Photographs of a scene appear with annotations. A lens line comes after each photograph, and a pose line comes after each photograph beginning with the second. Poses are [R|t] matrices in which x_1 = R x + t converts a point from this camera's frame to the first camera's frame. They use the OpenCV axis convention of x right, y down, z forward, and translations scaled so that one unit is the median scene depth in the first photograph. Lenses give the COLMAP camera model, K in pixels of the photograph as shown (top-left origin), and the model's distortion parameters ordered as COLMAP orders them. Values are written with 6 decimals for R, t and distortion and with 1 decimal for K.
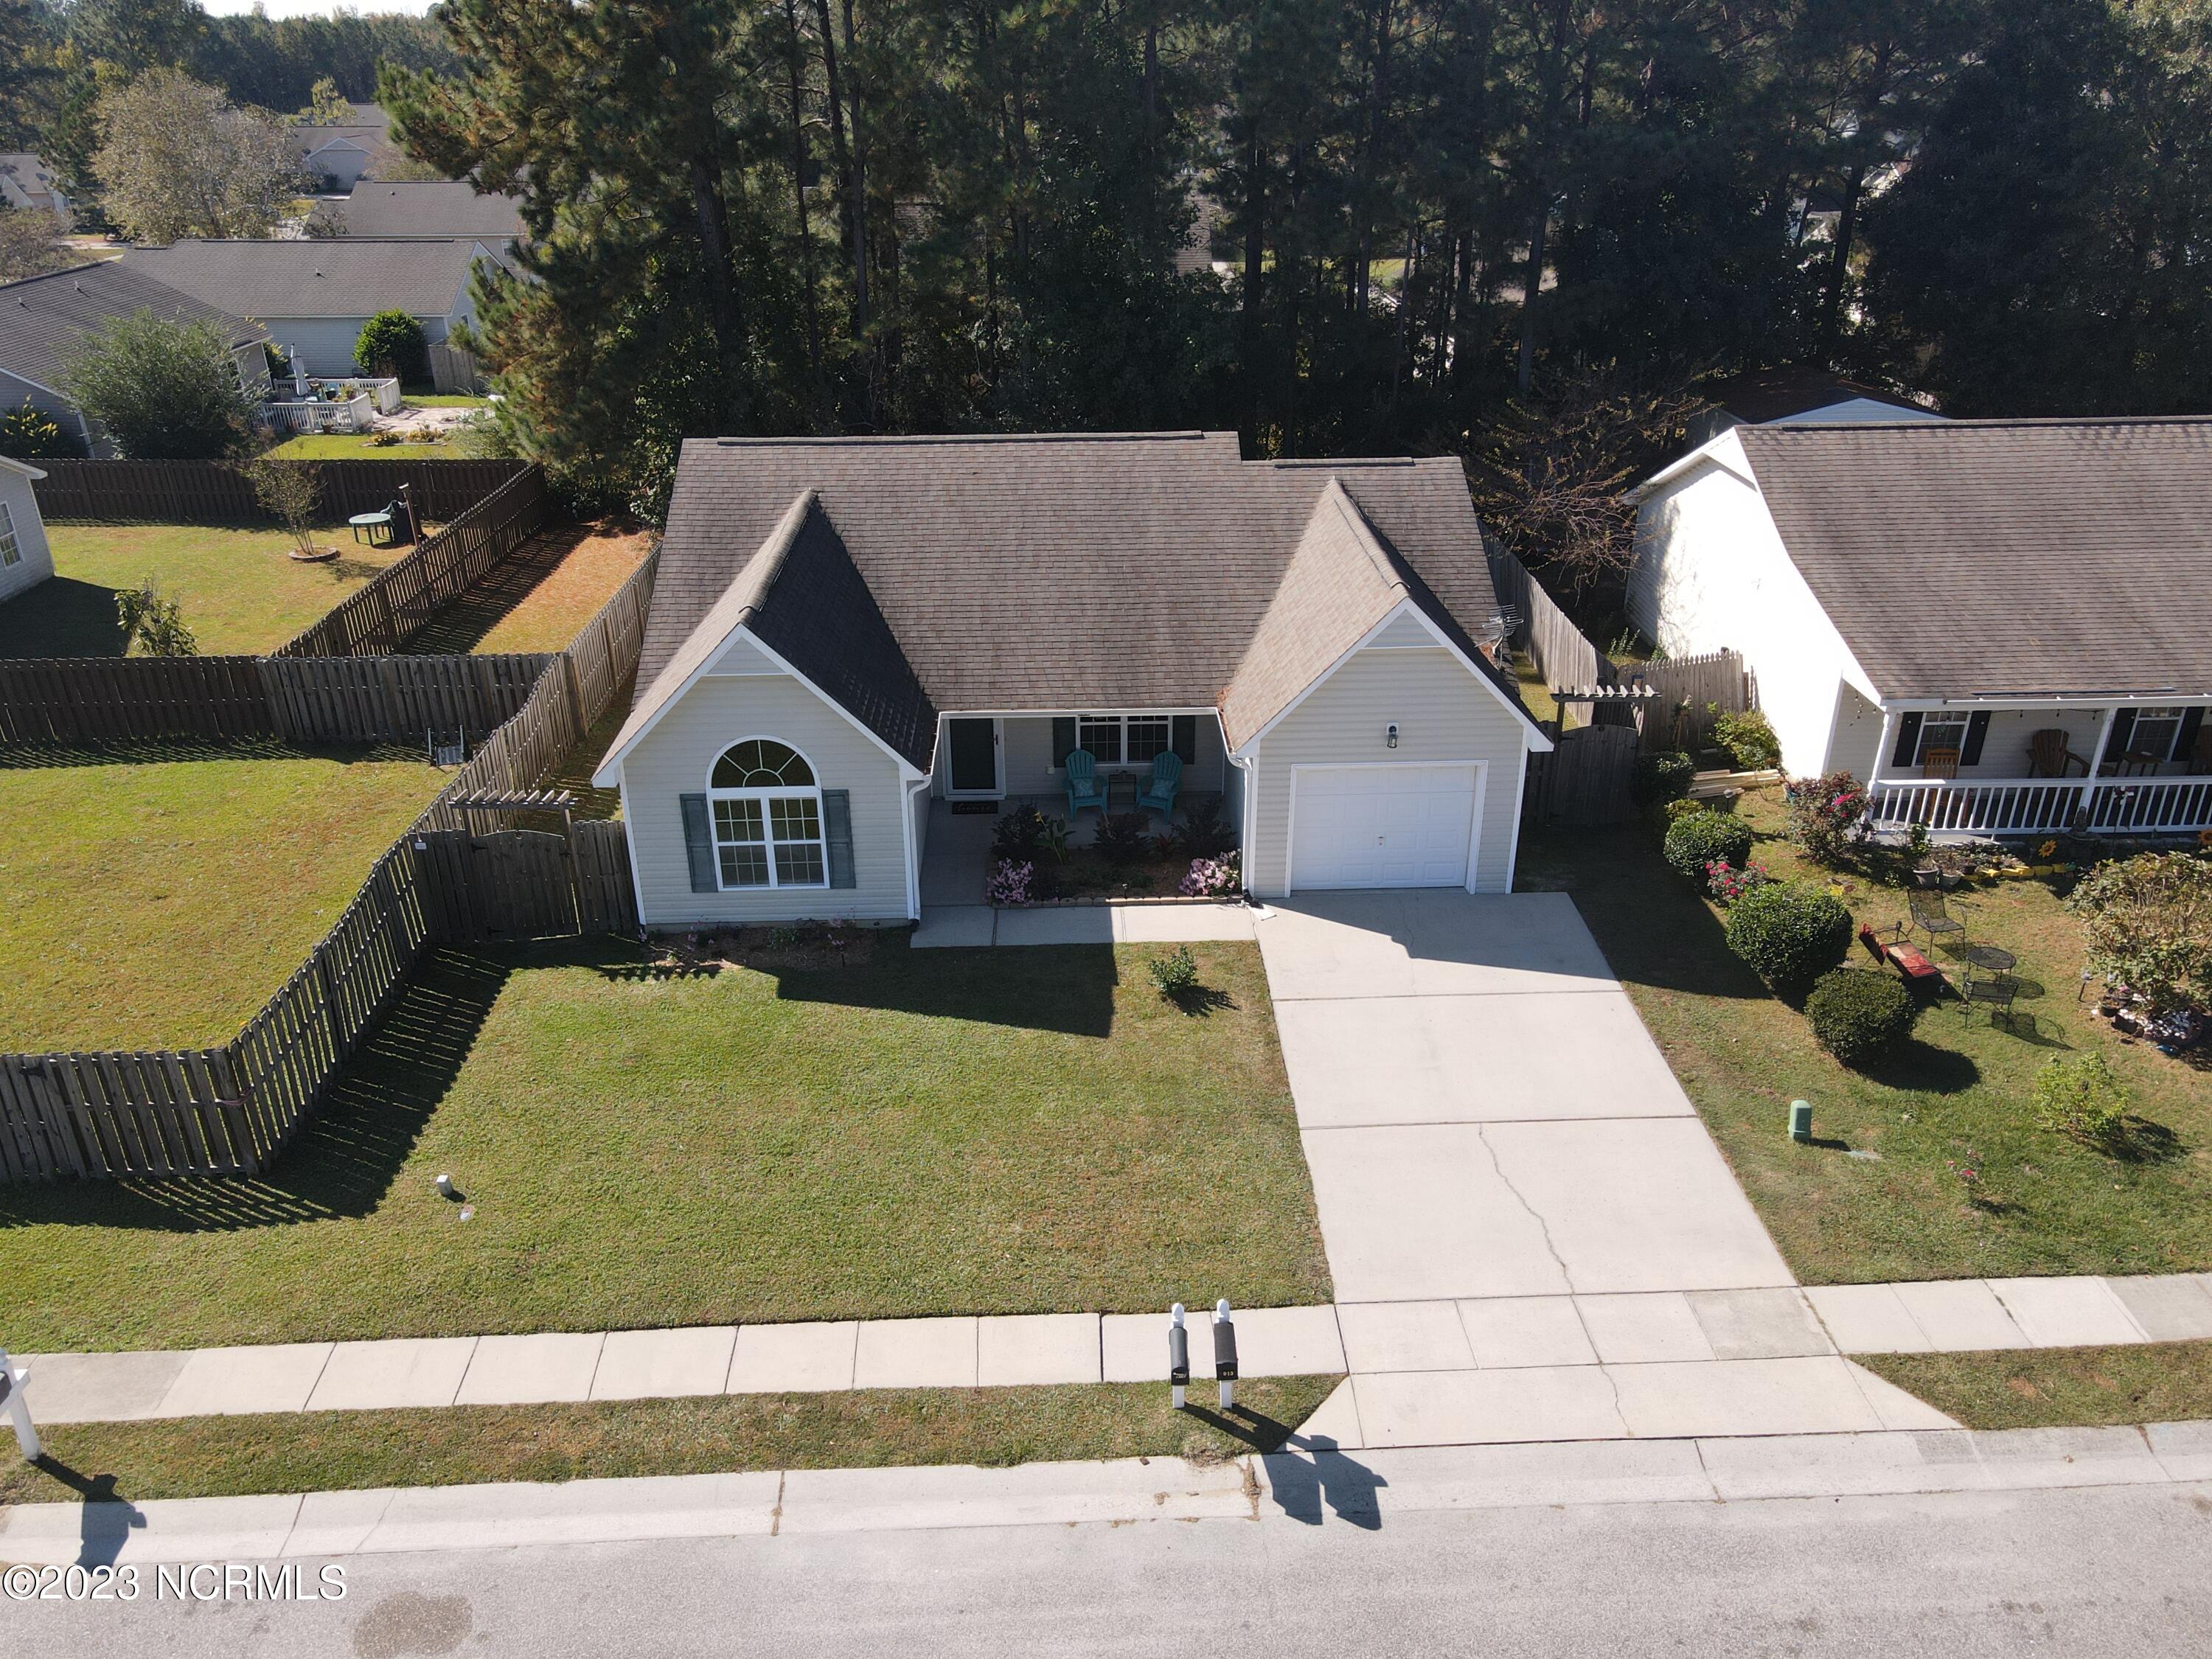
lens RADIAL K [[1620.7, 0, 1100.6], [0, 1620.7, 829.4], [0, 0, 1]] dist [0.010180, 0.008723]
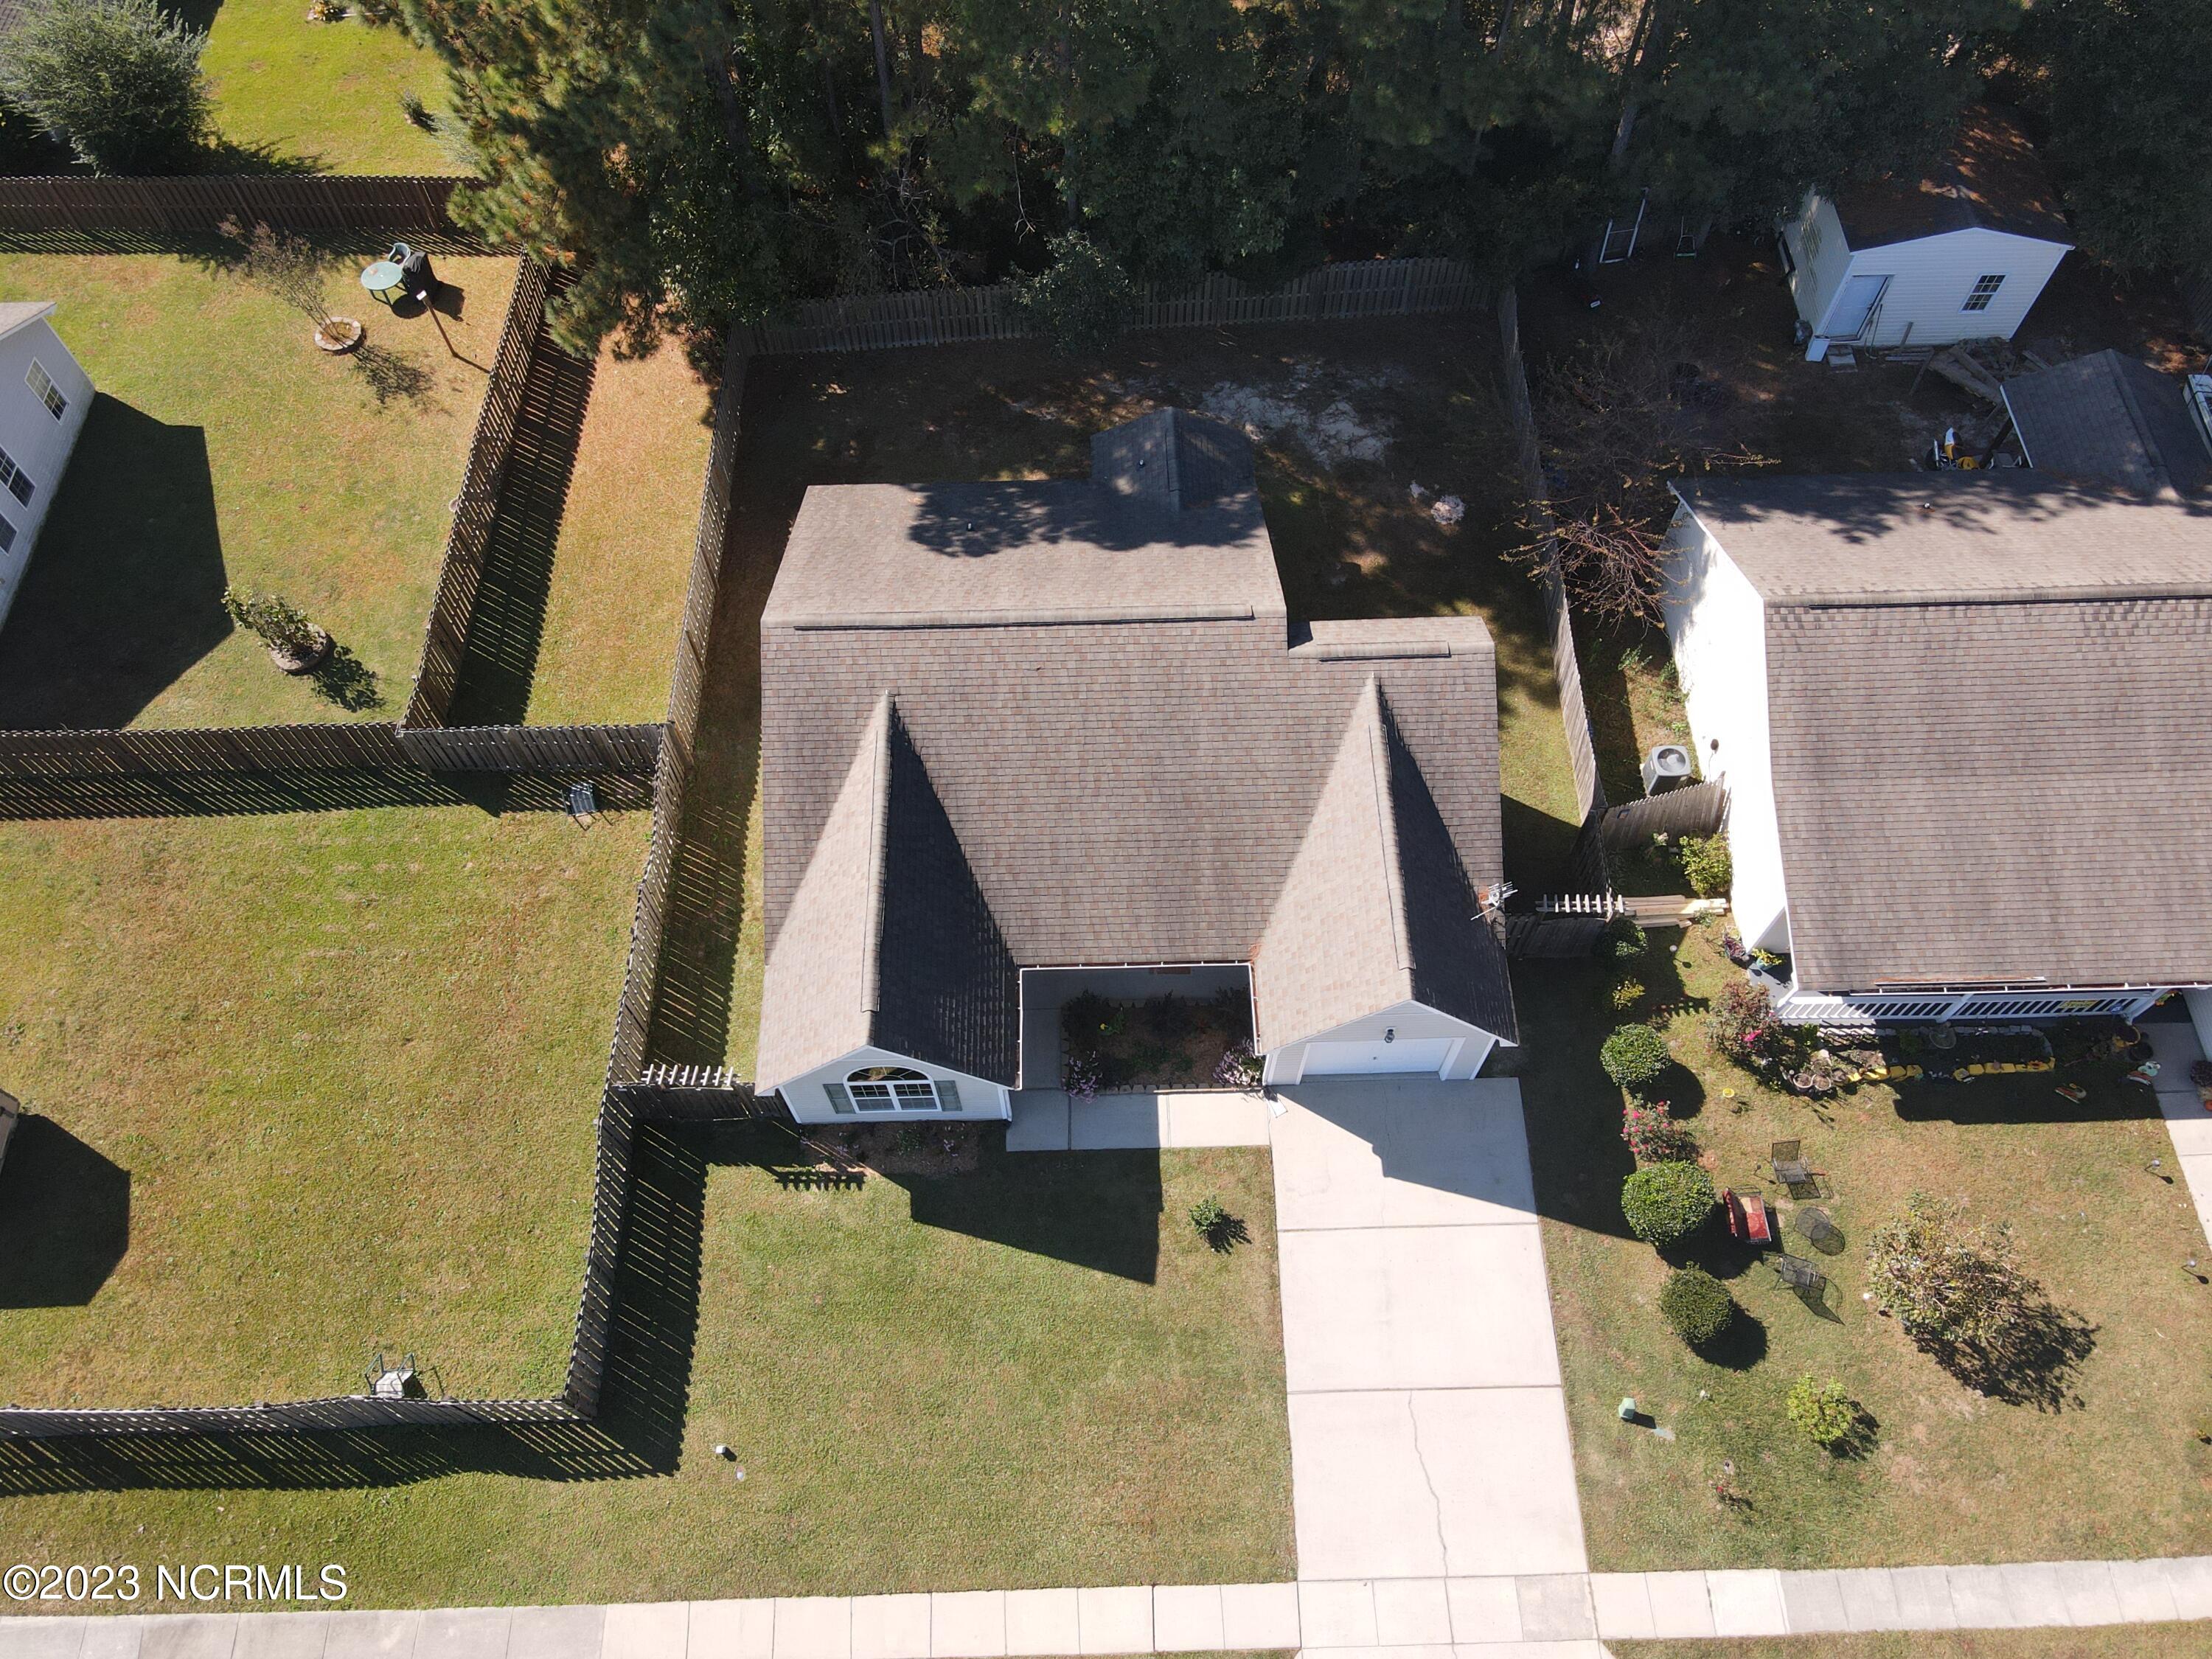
lens RADIAL K [[1620.7, 0, 1102.1], [0, 1620.7, 827.7], [0, 0, 1]] dist [0.010180, 0.008723]
pose [[0.999923, 0.006960, -0.010296, -0.028298], [0.000176, 0.820437, 0.571737, -0.910740], [0.012426, -0.571695, 0.820372, 0.072000]]
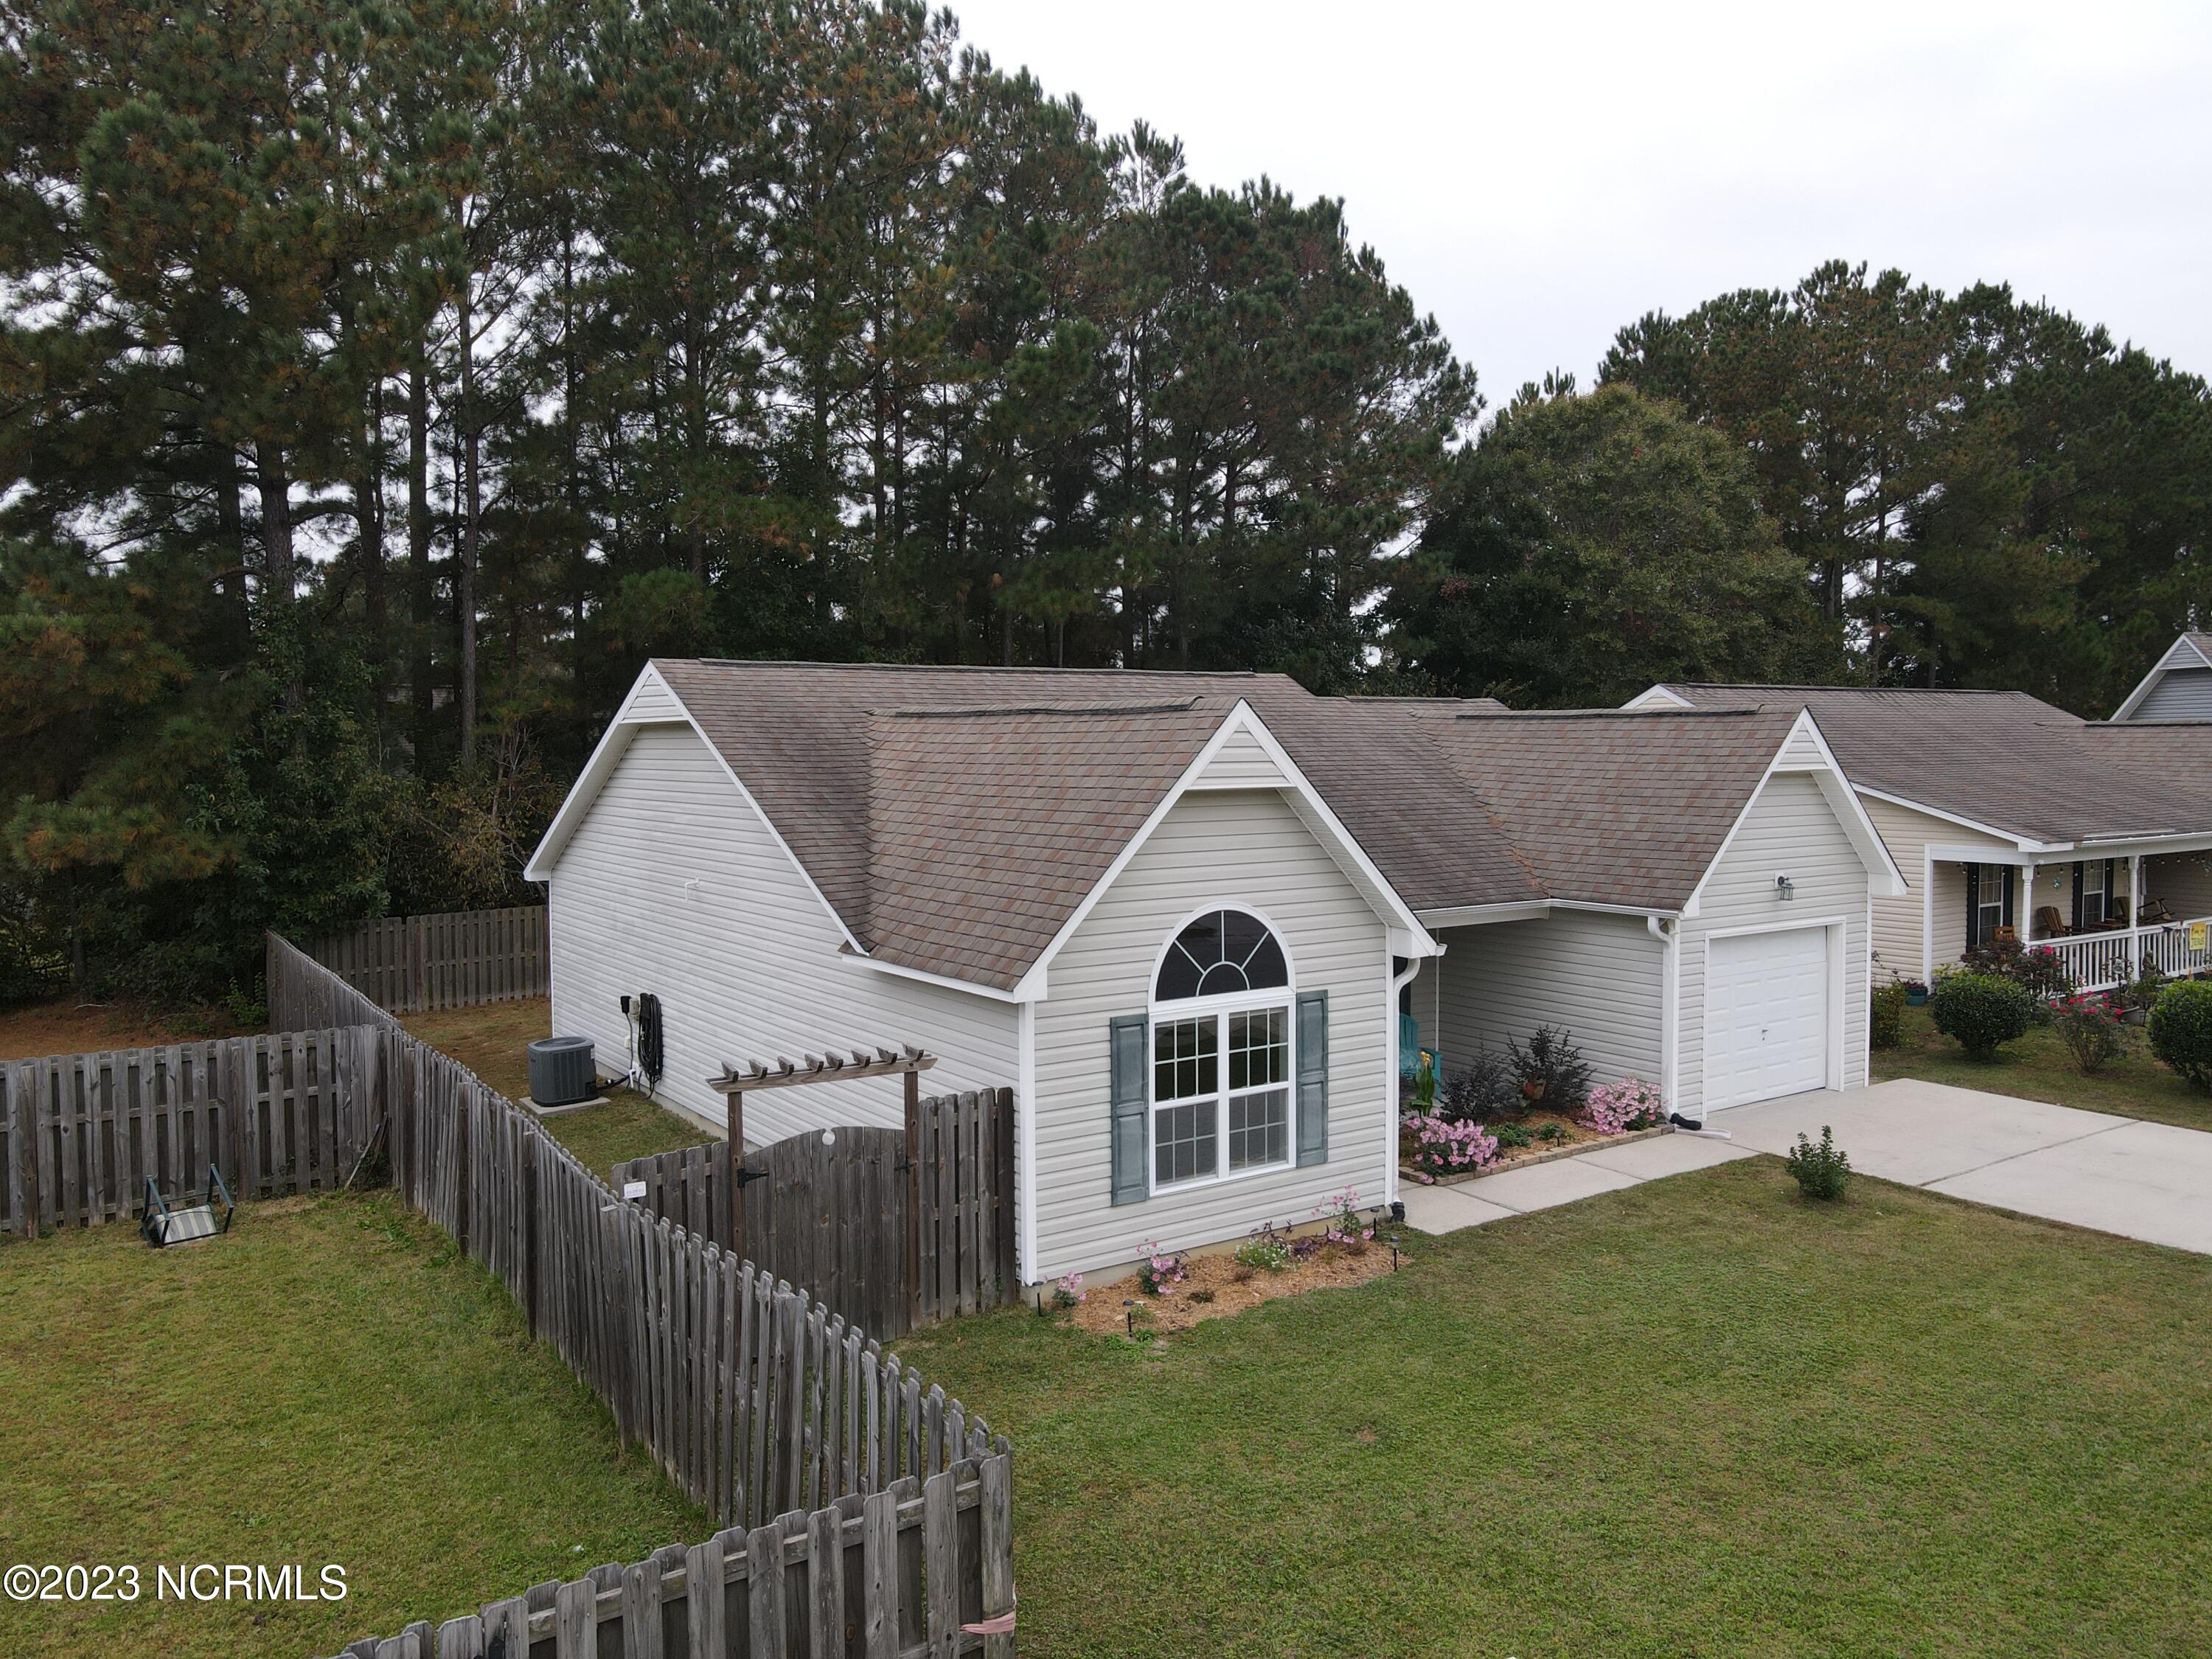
lens RADIAL K [[1620.7, 0, 1119.6], [0, 1620.7, 848.2], [0, 0, 1]] dist [0.010180, 0.008723]
pose [[0.841257, -0.032971, 0.539629, -0.565346], [0.237231, 0.919425, -0.313655, 0.104998], [-0.485807, 0.391881, 0.781294, 0.518019]]
